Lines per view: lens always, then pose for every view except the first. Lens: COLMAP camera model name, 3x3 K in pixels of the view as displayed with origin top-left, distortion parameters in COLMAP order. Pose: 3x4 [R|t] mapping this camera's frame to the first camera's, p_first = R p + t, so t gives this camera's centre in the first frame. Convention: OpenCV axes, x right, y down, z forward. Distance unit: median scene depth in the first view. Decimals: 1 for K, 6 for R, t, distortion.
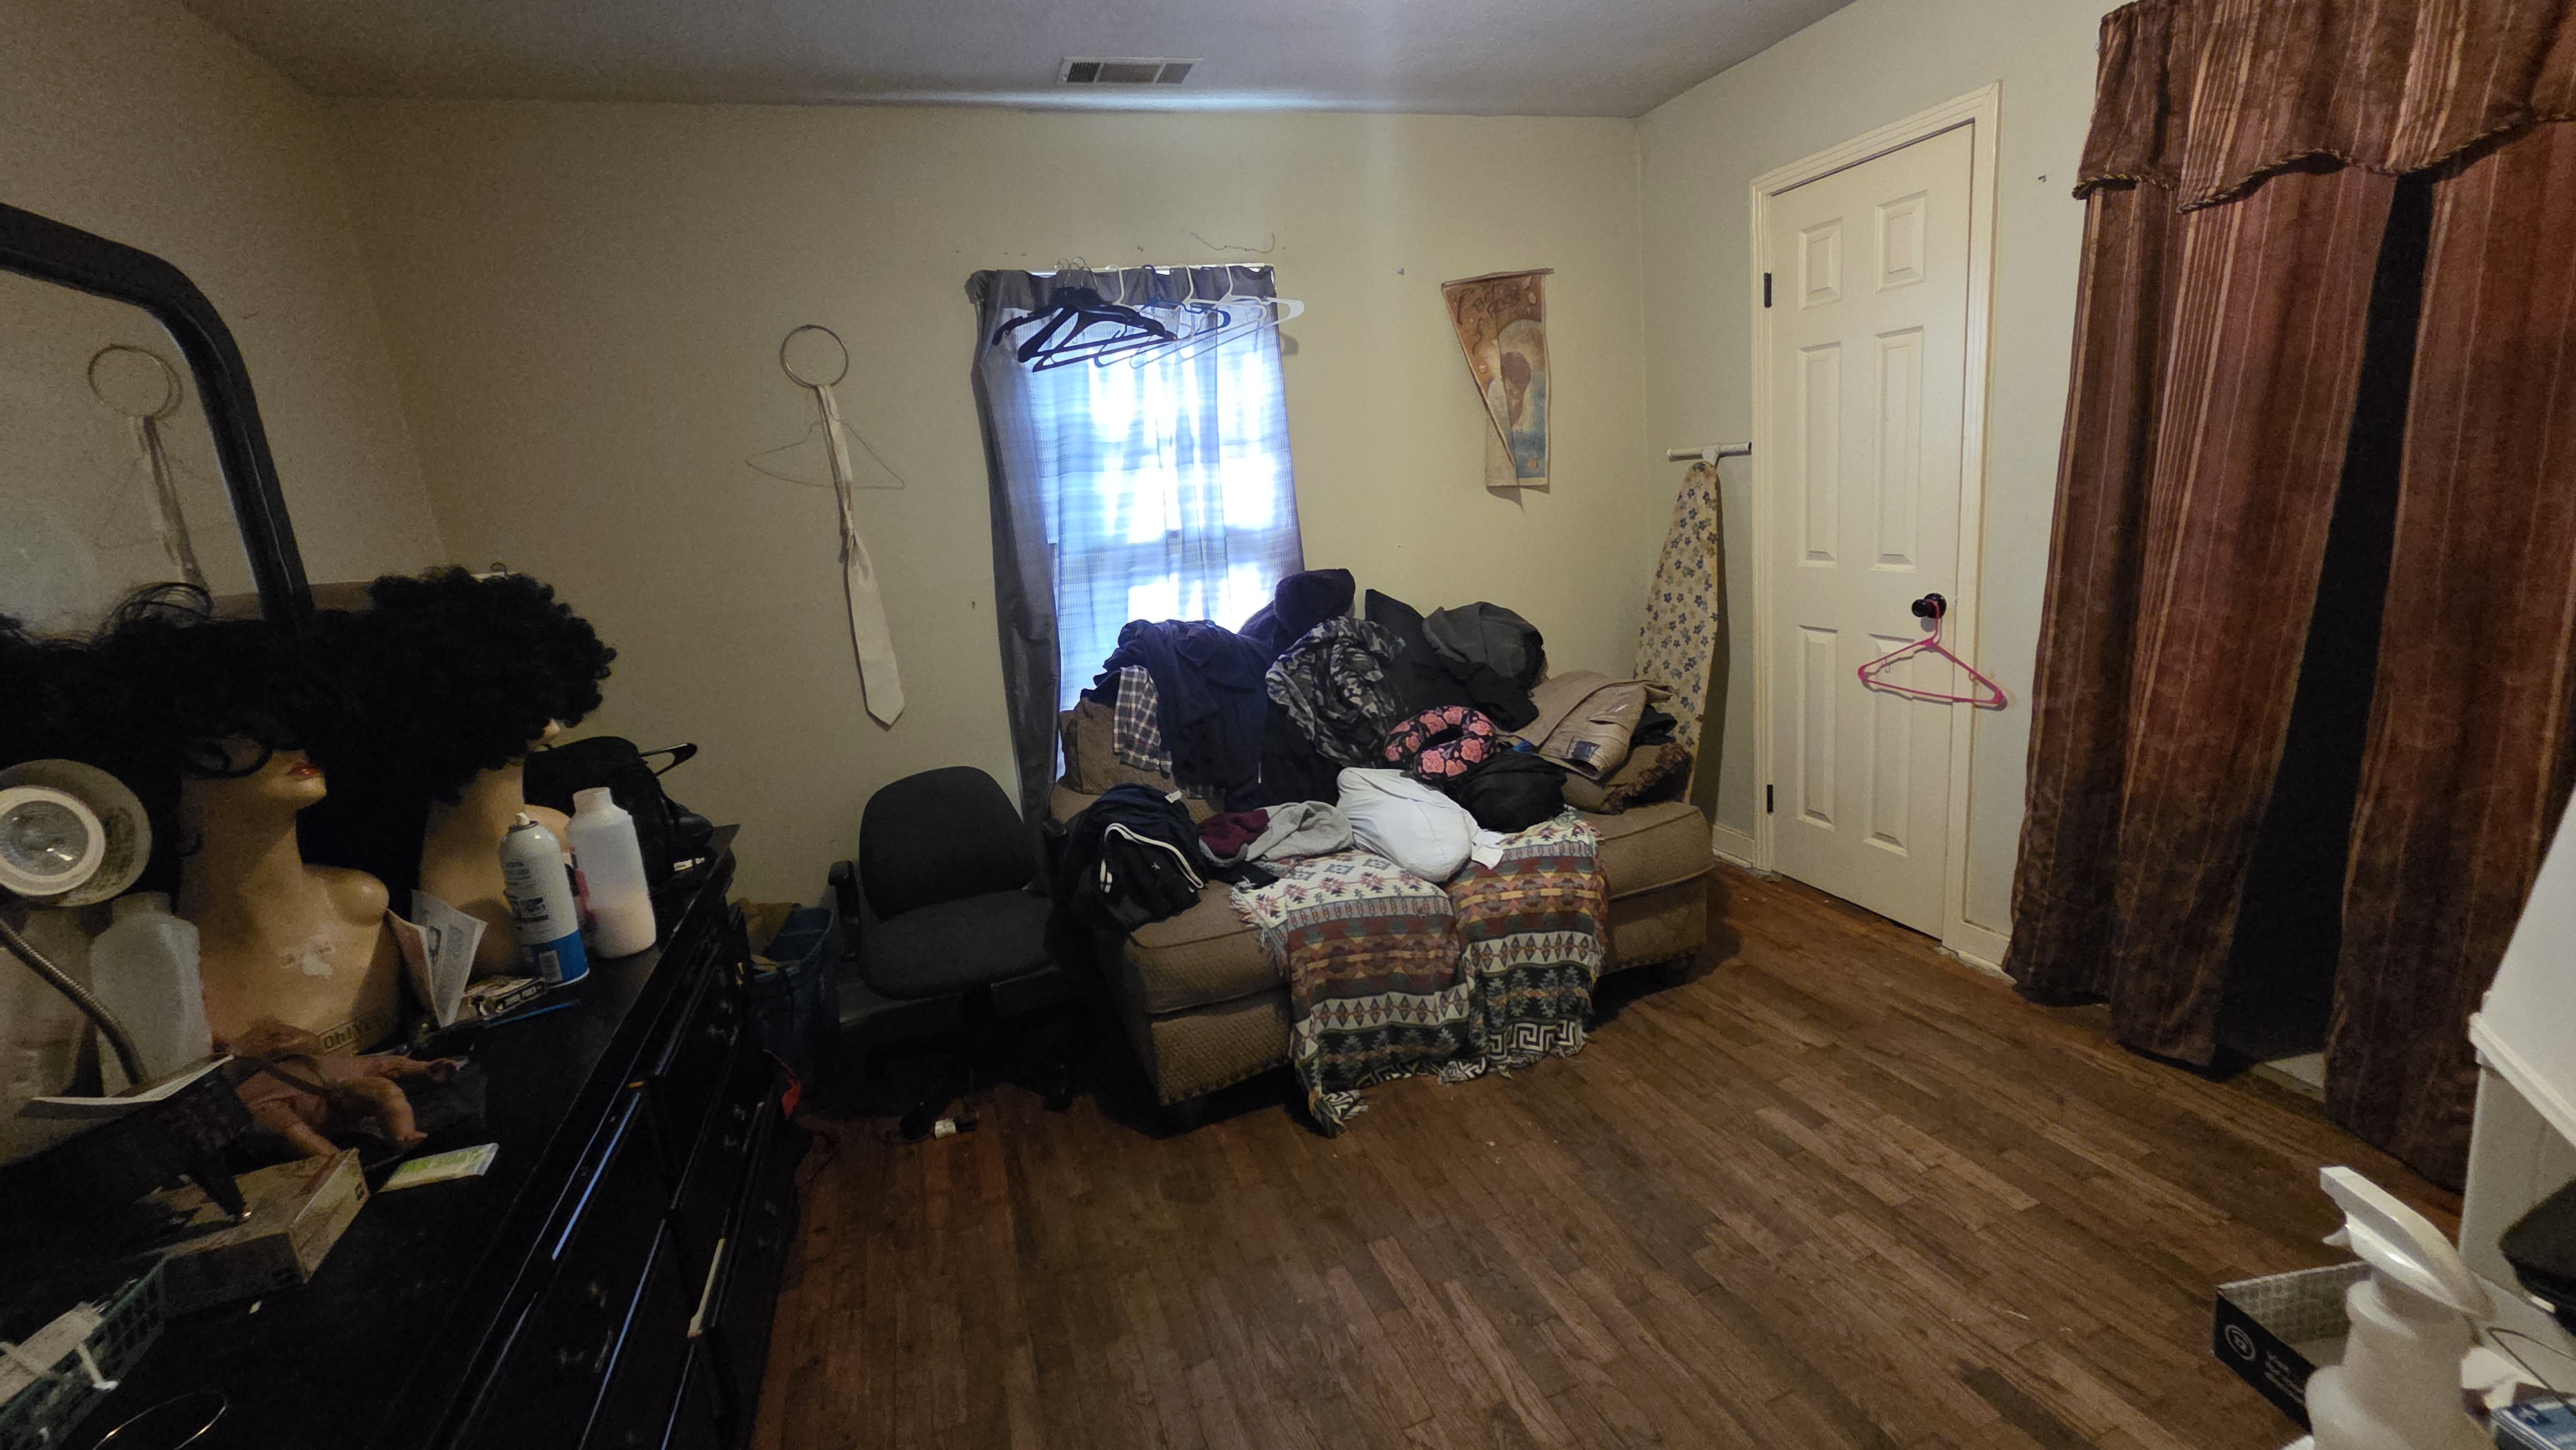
lens RADIAL K [[1058.3, 0, 1277.0], [0, 1058.3, 715.6], [0, 0, 1]] dist [0.000379, -0.000013]
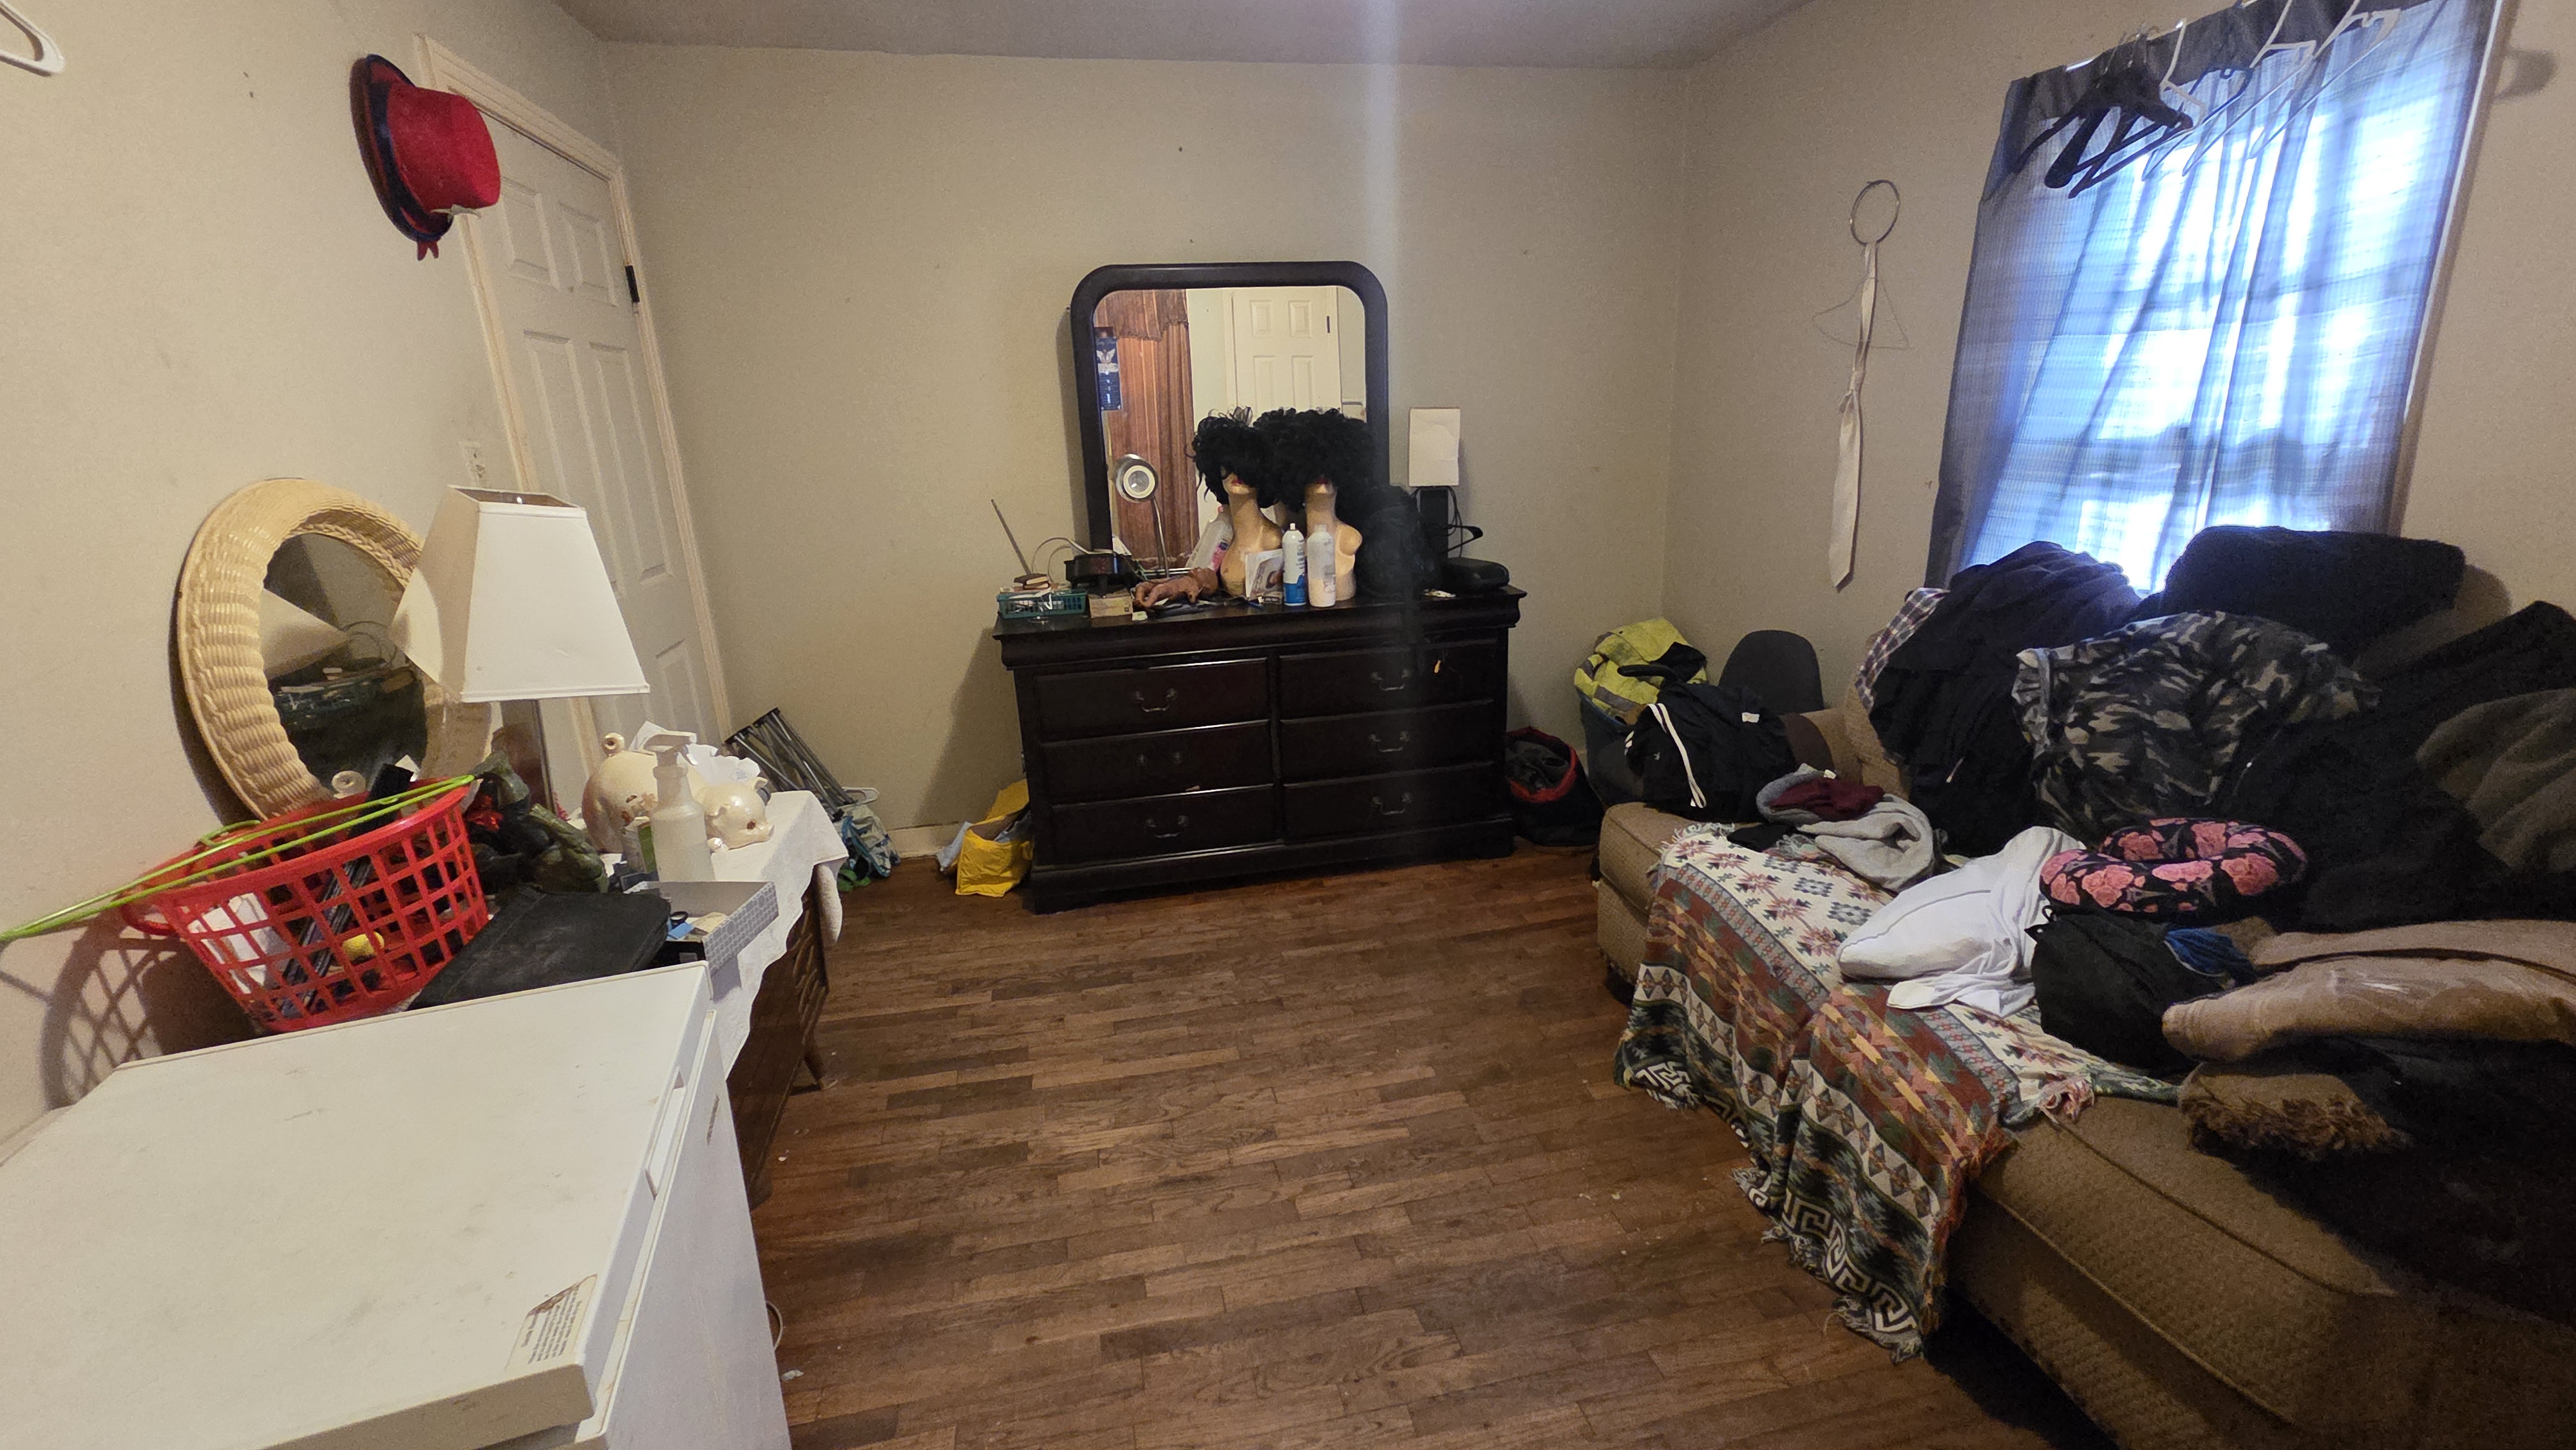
lens RADIAL K [[1058.3, 0, 1283.7], [0, 1058.3, 718.7], [0, 0, 1]] dist [0.000379, -0.000013]
pose [[-0.128068, 0.372278, -0.919243, 0.778094], [-0.164432, 0.906077, 0.389855, -0.208439], [0.978039, 0.201081, -0.054825, 0.624373]]
